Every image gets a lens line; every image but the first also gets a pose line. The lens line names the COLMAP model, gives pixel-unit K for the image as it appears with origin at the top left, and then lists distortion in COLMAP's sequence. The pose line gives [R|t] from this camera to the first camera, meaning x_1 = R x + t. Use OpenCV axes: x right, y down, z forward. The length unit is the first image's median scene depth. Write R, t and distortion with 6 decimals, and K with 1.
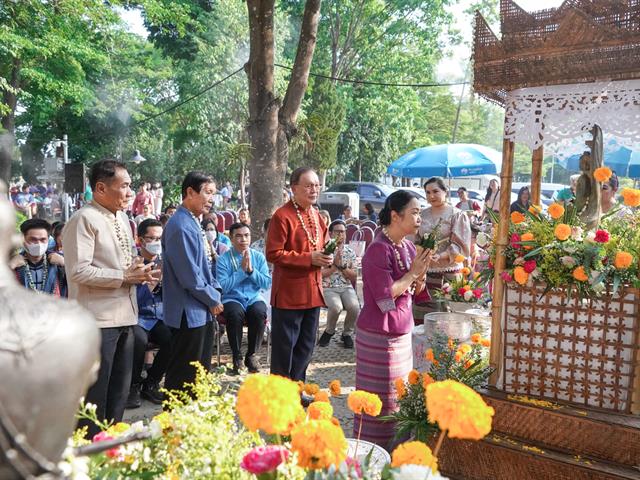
lens RADIAL K [[563.9, 0, 319.4], [0, 563.9, 234.5], [0, 0, 1]] dist [-0.006107, 0.003146]
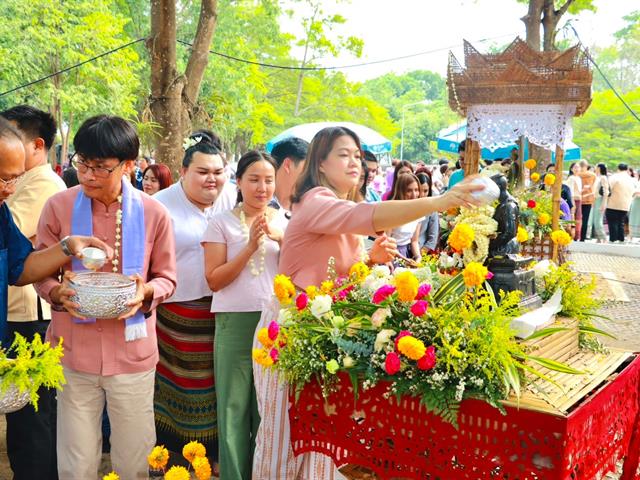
lens RADIAL K [[695.7, 0, 317.6], [0, 695.7, 232.5], [0, 0, 1]] dist [-0.134771, 0.260227]
pose [[0.960891, -0.020536, 0.276166, -0.183892], [0.016962, 0.999739, 0.015324, 0.013667], [-0.276408, -0.010040, 0.960988, -0.207054]]
